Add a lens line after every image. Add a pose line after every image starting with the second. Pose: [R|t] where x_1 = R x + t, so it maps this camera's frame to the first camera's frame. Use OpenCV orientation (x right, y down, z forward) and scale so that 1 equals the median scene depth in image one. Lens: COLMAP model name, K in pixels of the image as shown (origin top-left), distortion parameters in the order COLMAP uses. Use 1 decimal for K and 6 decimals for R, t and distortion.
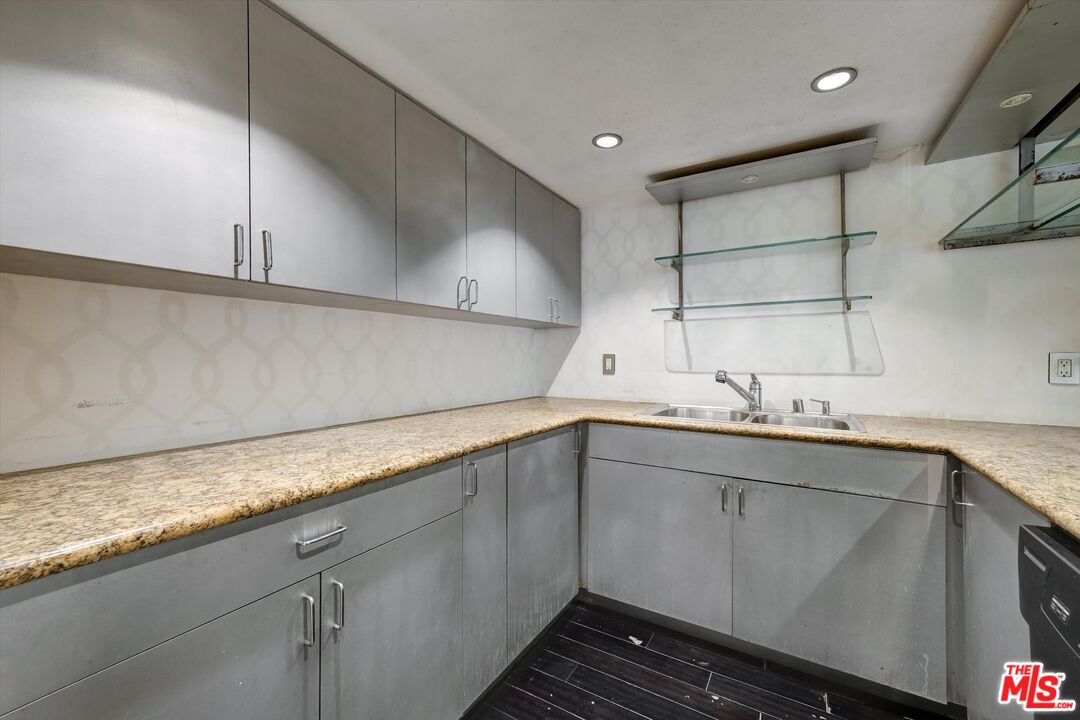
lens RADIAL K [[429.1, 0, 536.5], [0, 429.1, 359.5], [0, 0, 1]] dist [0.013882, 0.000293]
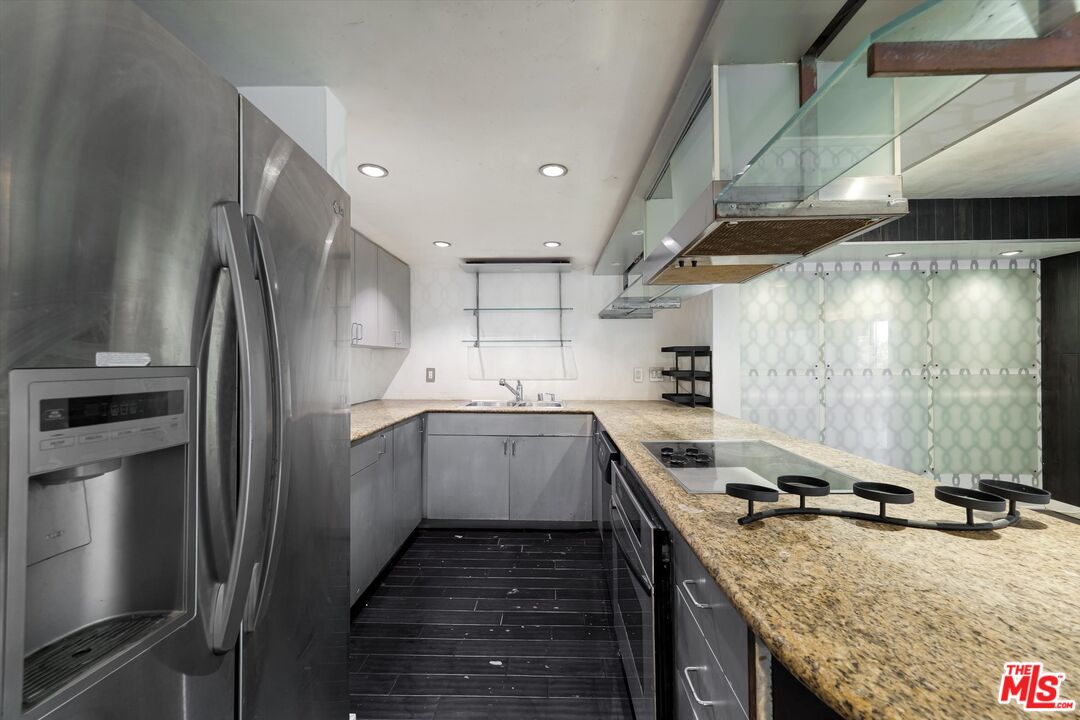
lens RADIAL K [[432.5, 0, 542.3], [0, 432.5, 358.3], [0, 0, 1]] dist [0.011602, 0.000378]
pose [[0.860823, 0.001255, 0.508903, -0.322013], [0.001366, 0.999988, -0.004777, -0.048048], [-0.508903, 0.004807, 0.860811, -0.588506]]
